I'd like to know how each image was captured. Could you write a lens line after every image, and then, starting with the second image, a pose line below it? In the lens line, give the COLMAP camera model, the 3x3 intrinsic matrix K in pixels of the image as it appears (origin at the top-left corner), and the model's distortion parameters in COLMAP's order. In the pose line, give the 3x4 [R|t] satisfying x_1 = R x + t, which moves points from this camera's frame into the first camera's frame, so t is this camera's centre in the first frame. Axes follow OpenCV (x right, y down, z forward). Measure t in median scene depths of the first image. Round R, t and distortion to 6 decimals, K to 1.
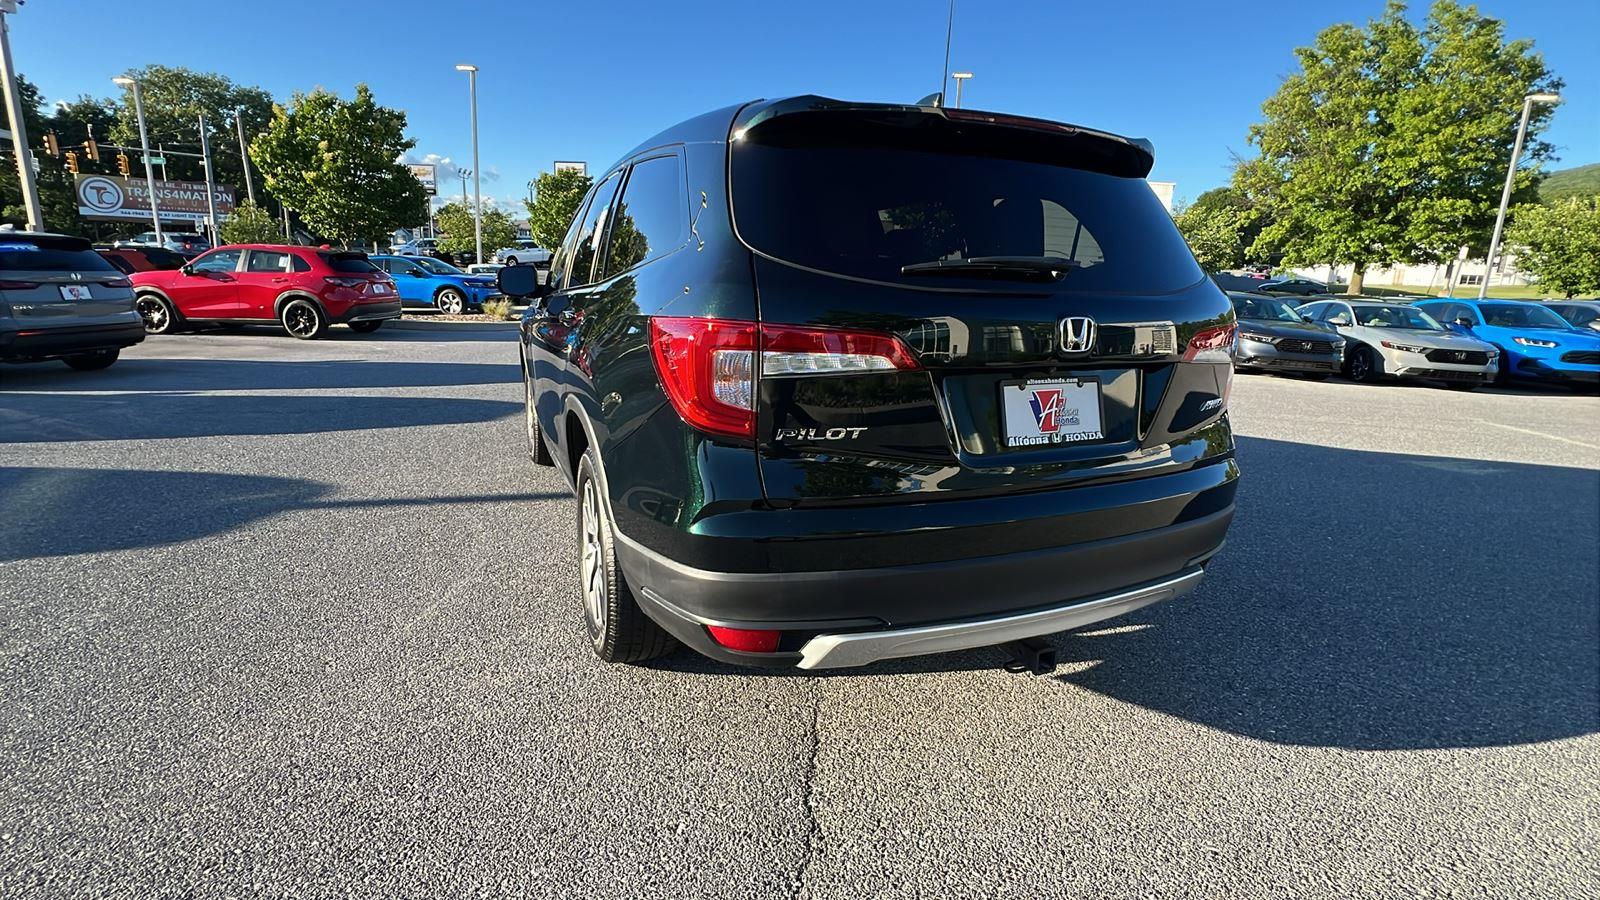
lens RADIAL K [[730.5, 0, 796.8], [0, 730.5, 450.2], [0, 0, 1]] dist [-0.006593, 0.000989]
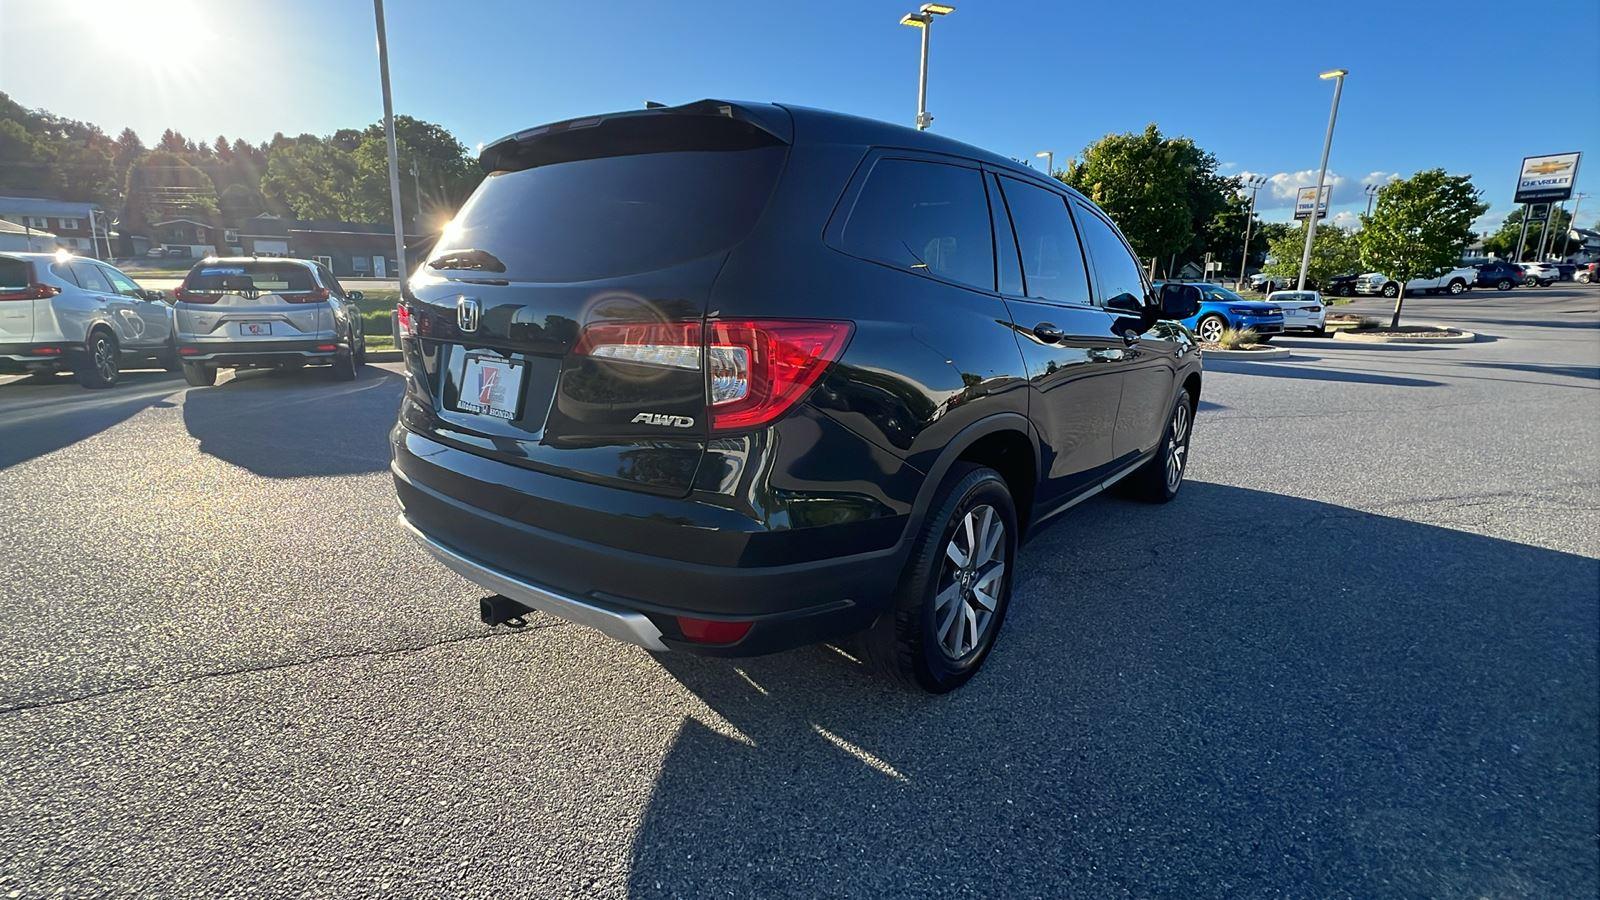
lens RADIAL K [[730.5, 0, 795.0], [0, 730.5, 450.6], [0, 0, 1]] dist [-0.006593, 0.000989]
pose [[0.463337, 0.173788, -0.868974, 1.038567], [-0.207907, 0.974531, 0.084042, -0.099115], [0.861448, 0.141726, 0.487669, 0.579246]]
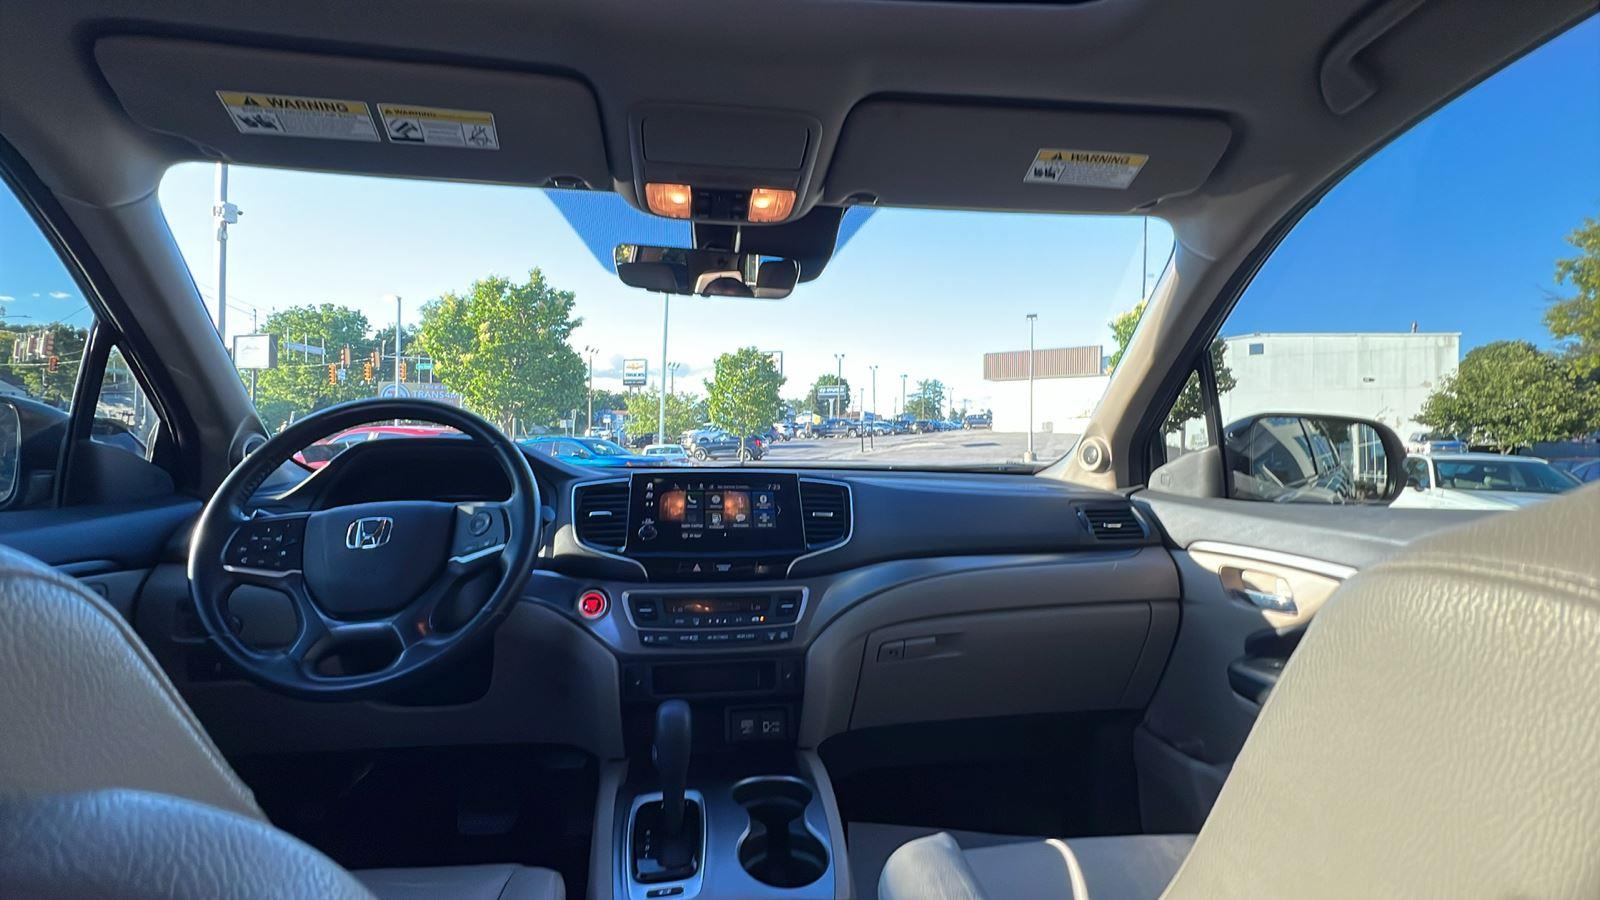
lens RADIAL K [[730.5, 0, 792.0], [0, 730.5, 452.4], [0, 0, 1]] dist [-0.006593, 0.000989]
pose [[0.965882, -0.020306, -0.258185, -0.104614], [-0.040517, 0.972797, -0.228087, -0.319686], [0.255793, 0.230766, 0.938785, 1.372751]]
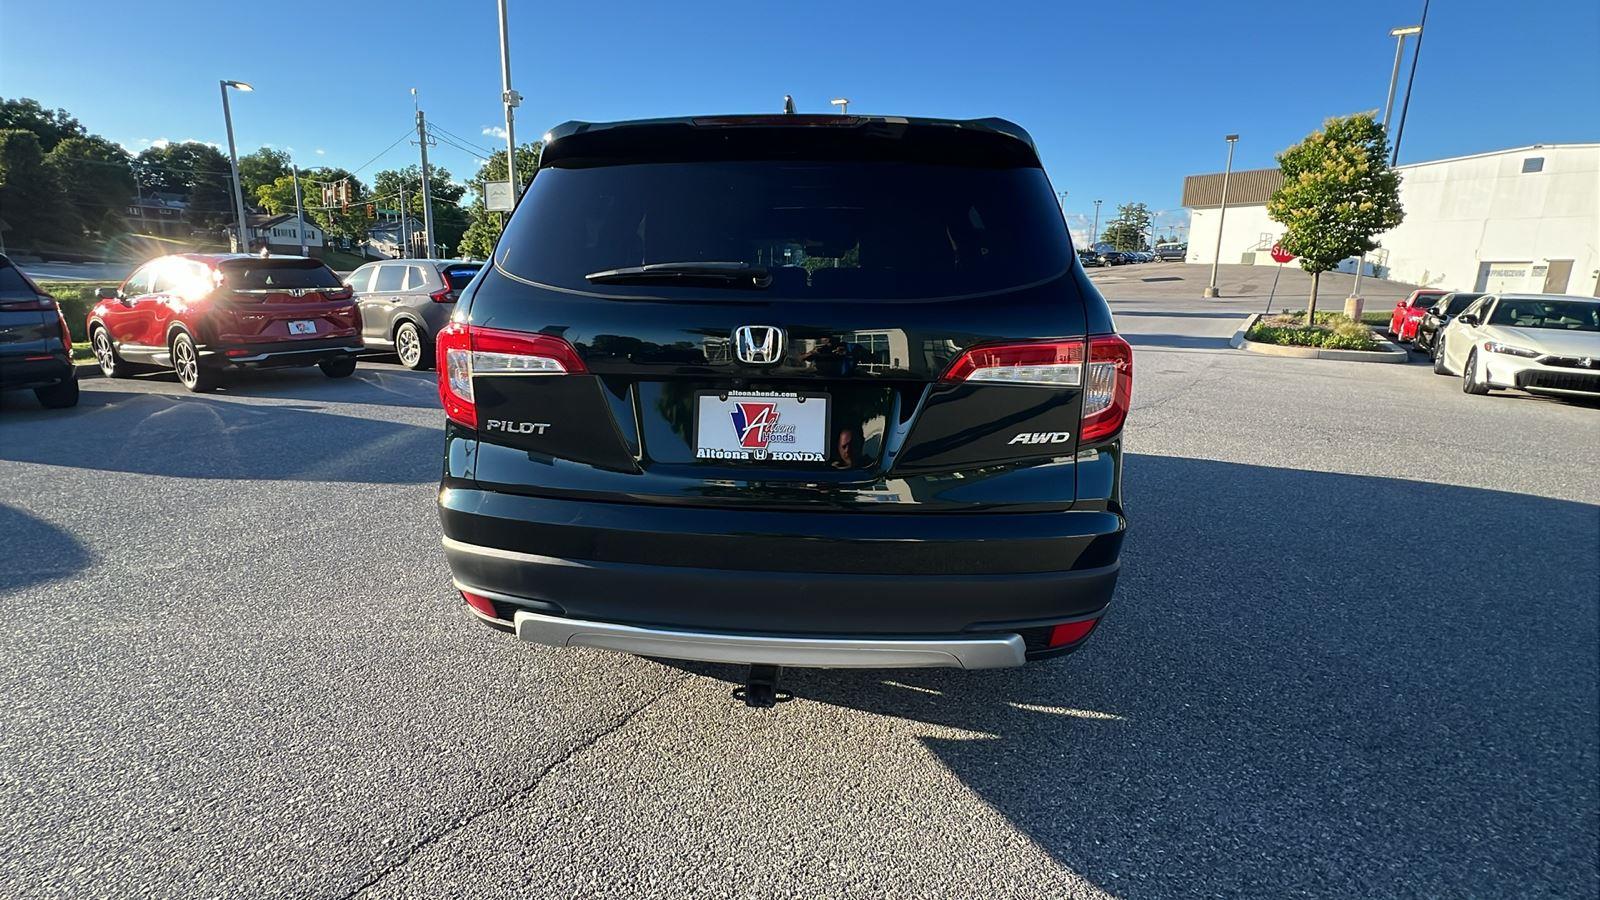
lens RADIAL K [[730.5, 0, 792.0], [0, 730.5, 450.9], [0, 0, 1]] dist [-0.006593, 0.000989]
pose [[0.878025, 0.092562, -0.469580, 0.551565], [-0.099698, 0.994970, 0.009709, -0.023154], [0.468117, 0.038292, 0.882837, 0.127643]]
